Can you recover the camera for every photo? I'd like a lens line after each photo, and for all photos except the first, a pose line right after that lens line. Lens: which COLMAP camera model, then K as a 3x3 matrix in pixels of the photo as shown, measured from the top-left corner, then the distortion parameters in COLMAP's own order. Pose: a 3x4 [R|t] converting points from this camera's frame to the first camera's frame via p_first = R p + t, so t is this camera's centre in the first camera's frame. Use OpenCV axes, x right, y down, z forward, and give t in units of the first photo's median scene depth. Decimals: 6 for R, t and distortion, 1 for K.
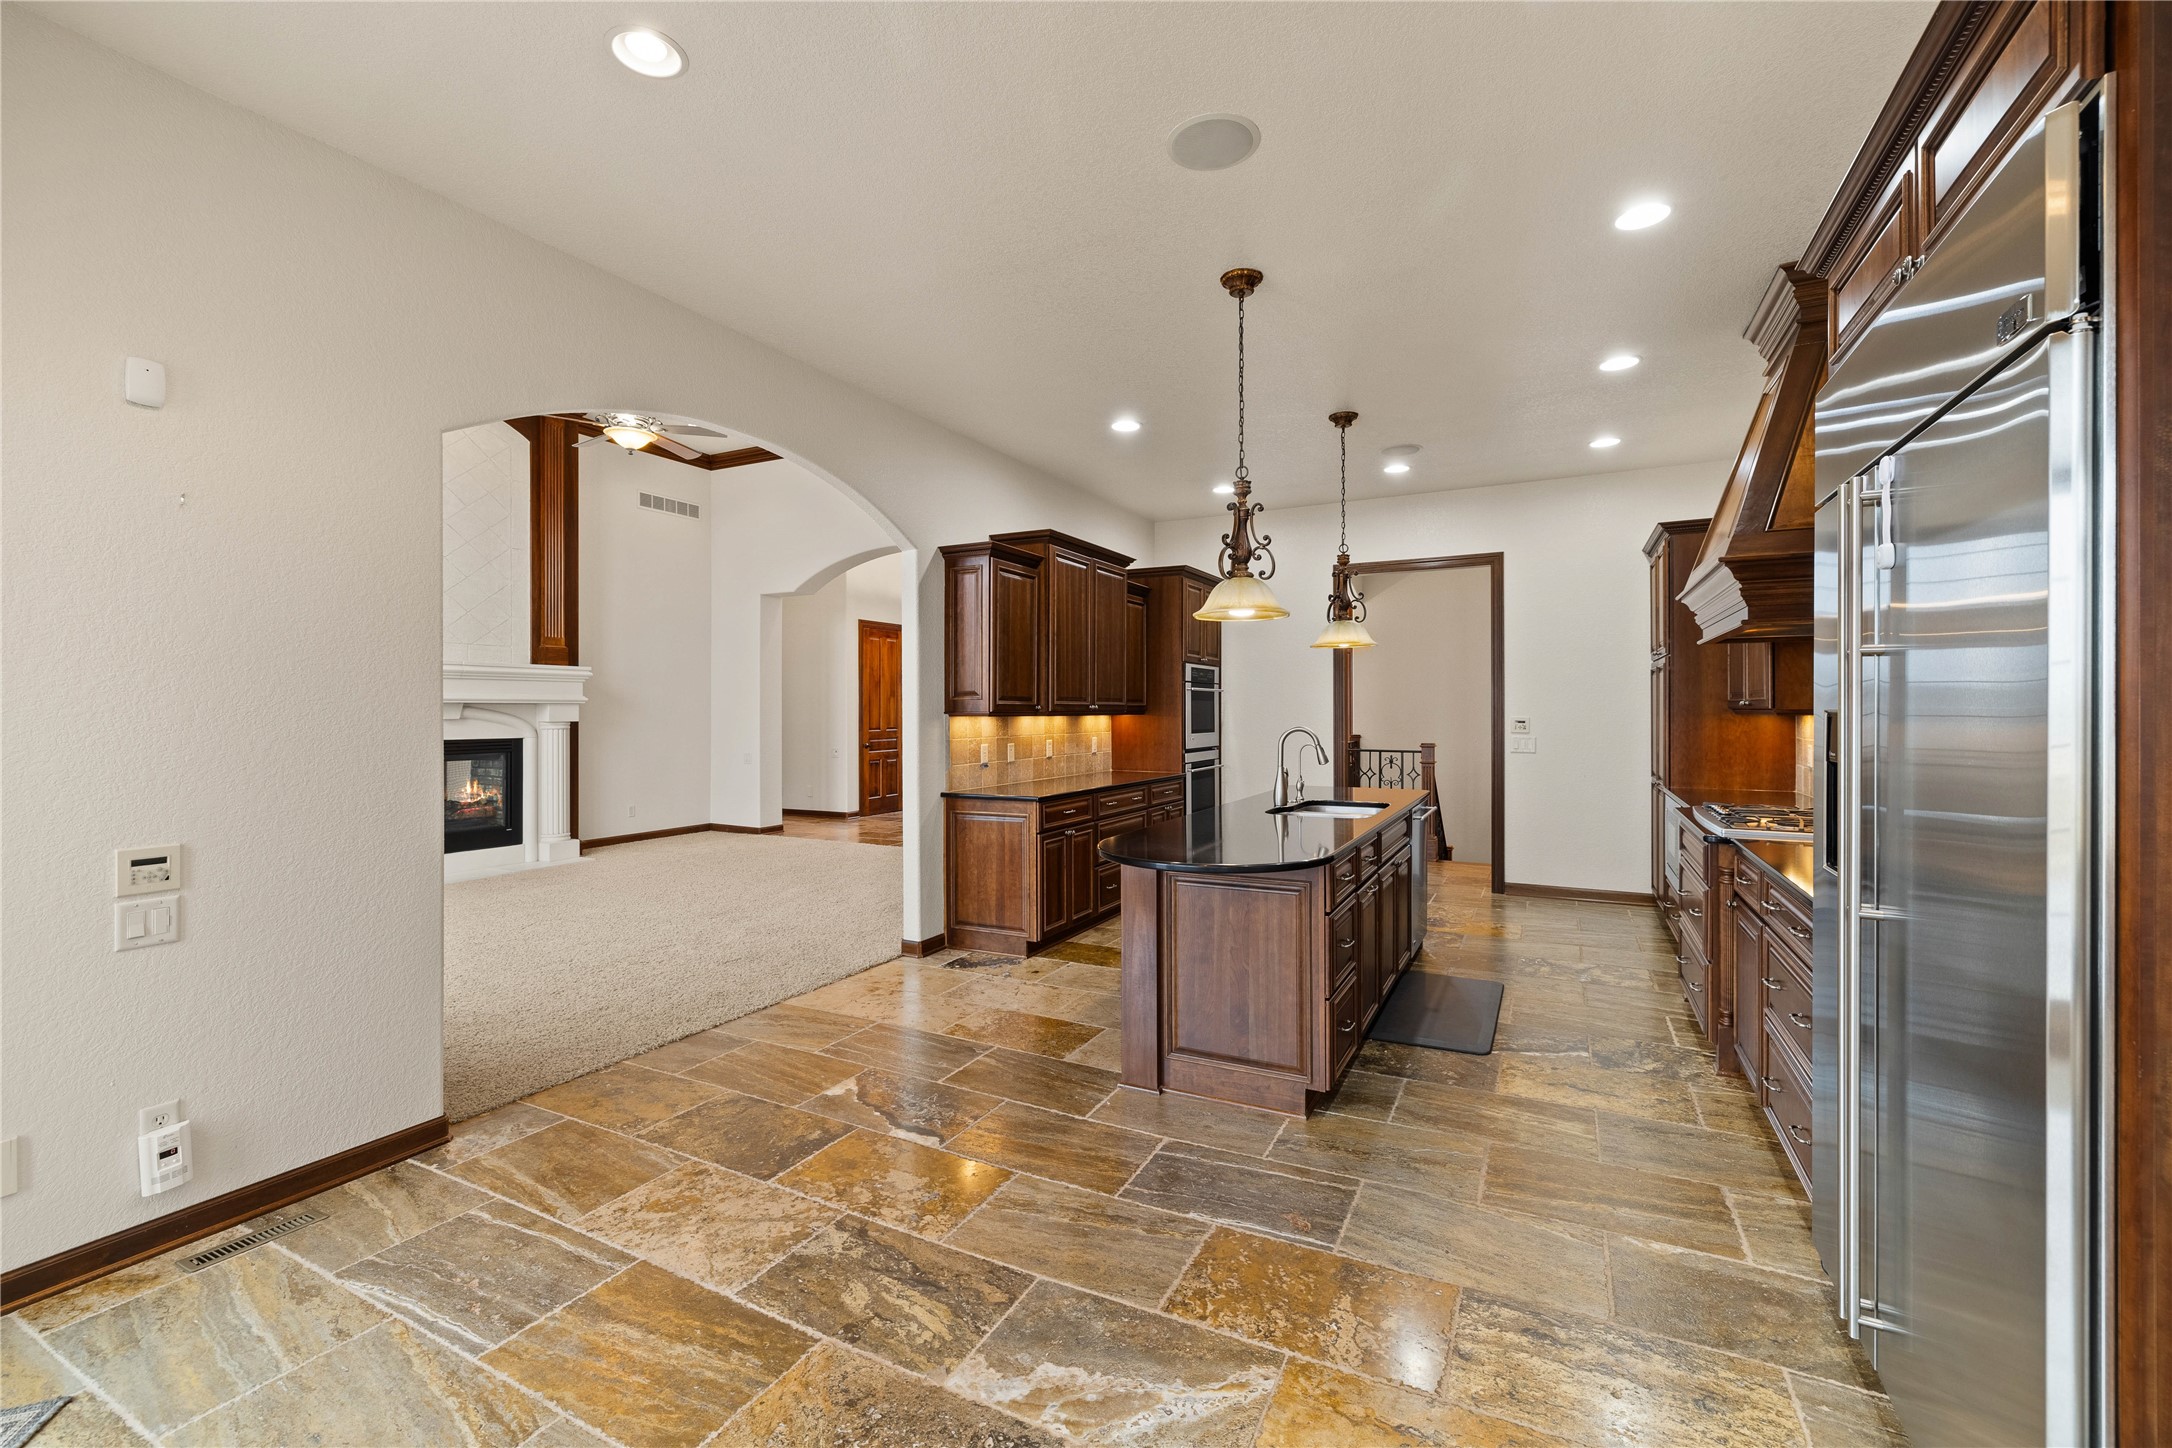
lens RADIAL K [[916.7, 0, 1080.3], [0, 916.7, 709.5], [0, 0, 1]] dist [-0.000410, -0.000100]
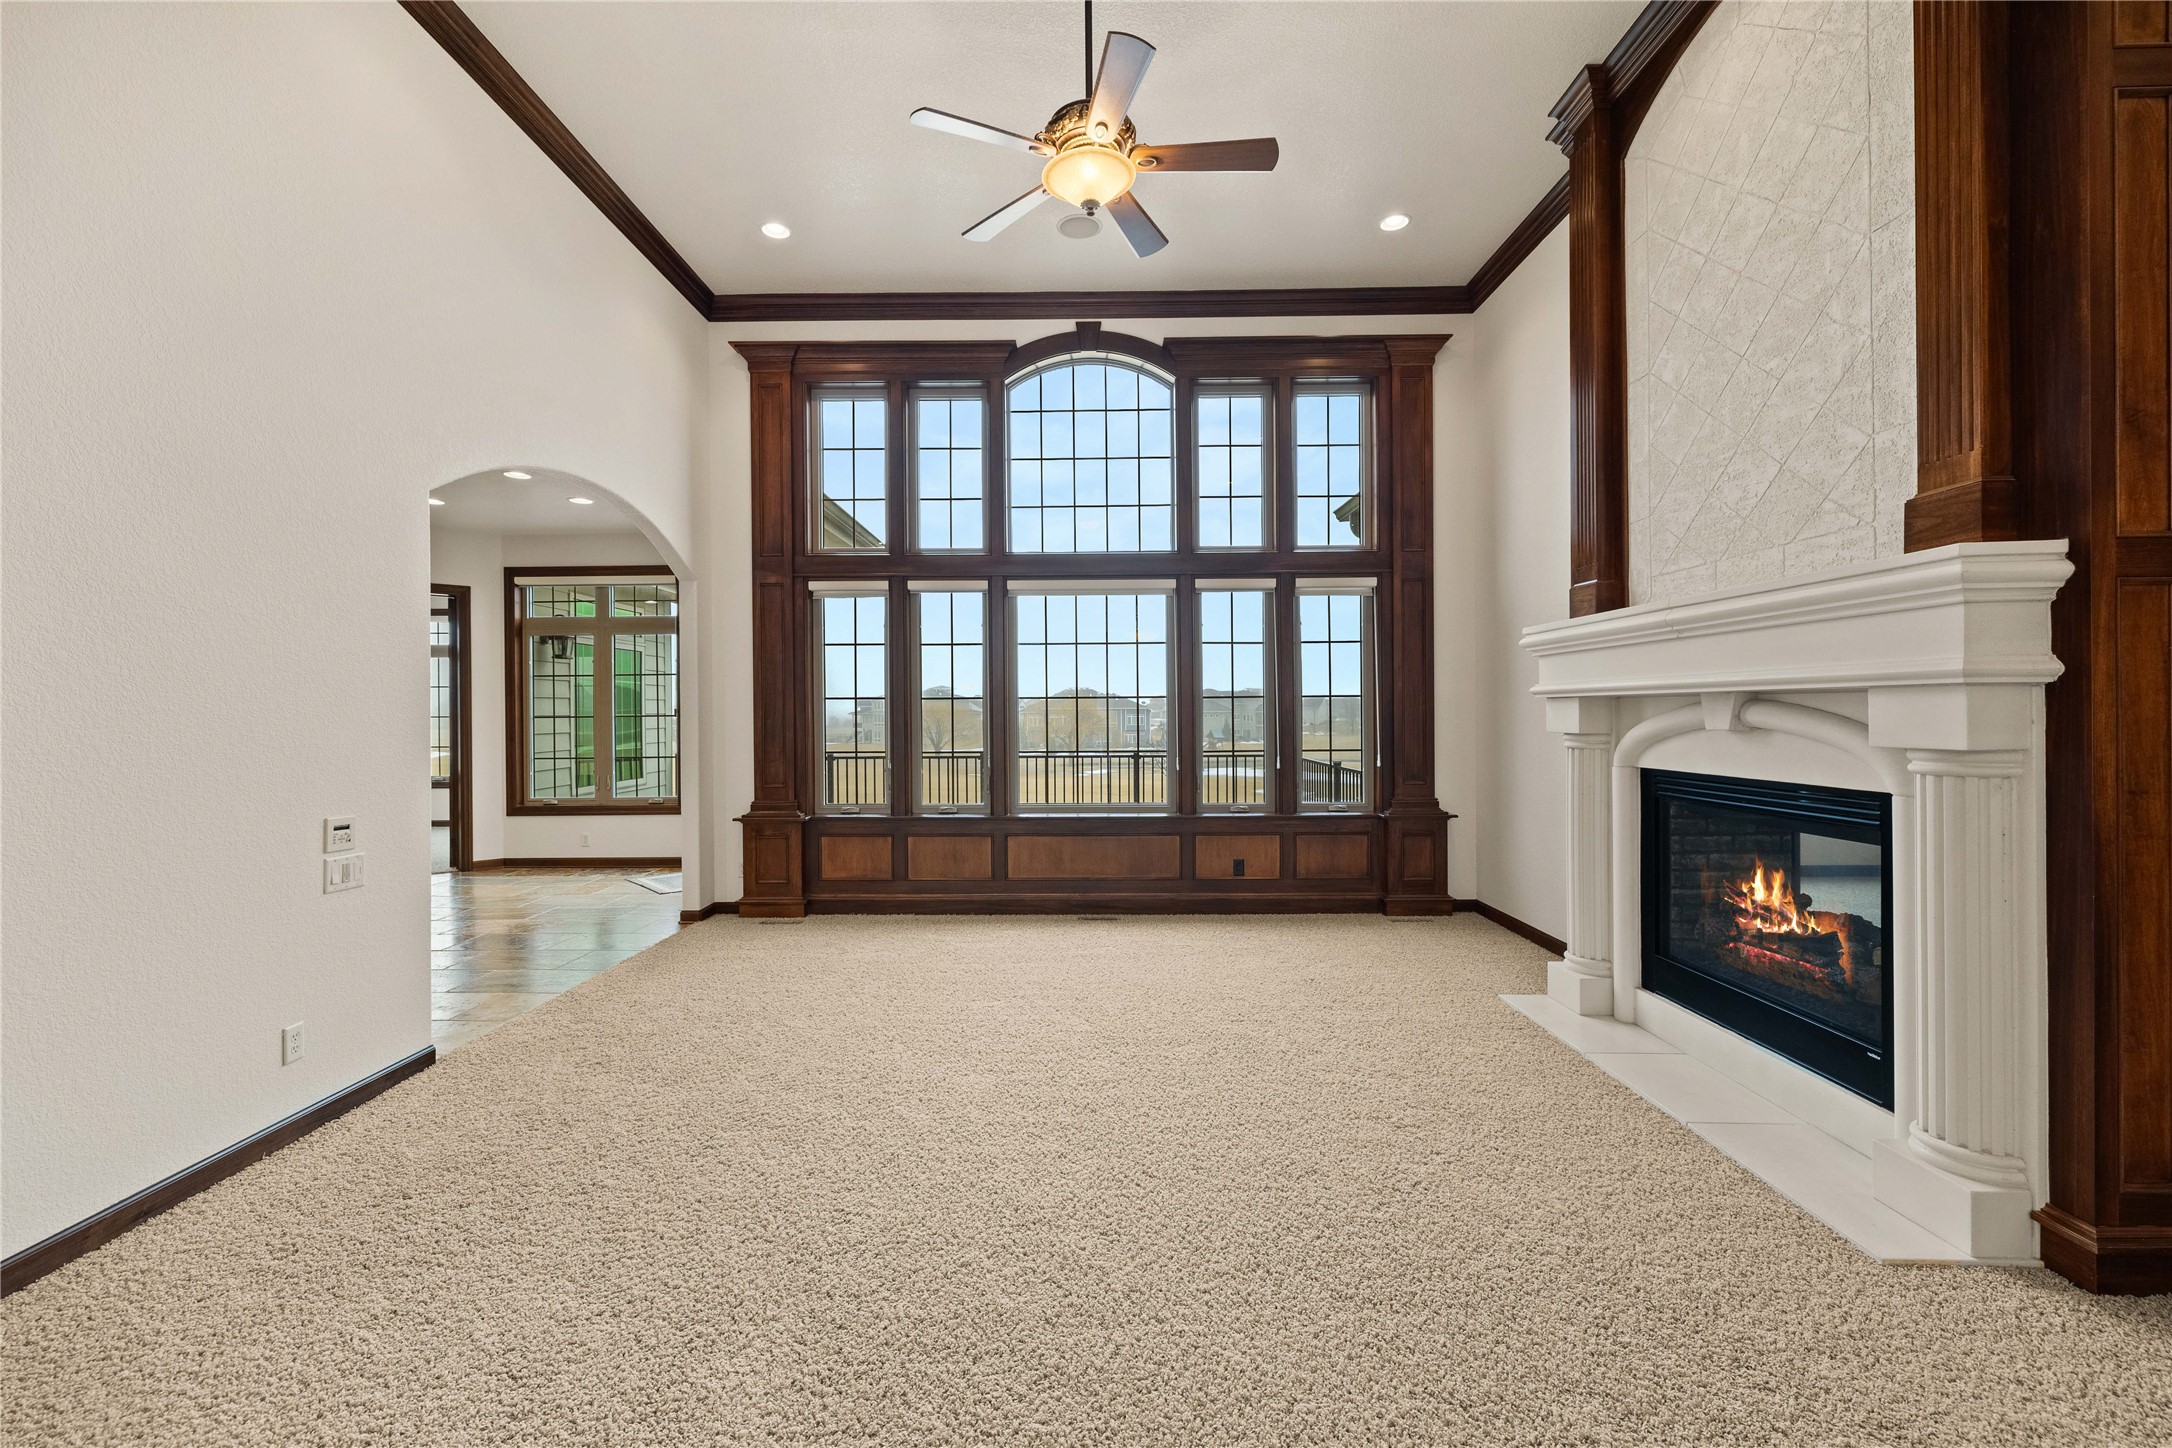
lens RADIAL K [[912.5, 0, 1086.0], [0, 912.5, 724.0], [0, 0, 1]] dist [0.001274, -0.000269]
pose [[-0.890372, 0.008852, -0.455148, -0.201199], [0.006643, 0.999957, 0.006452, 0.002848], [0.455186, 0.002721, -0.890392, 1.177451]]
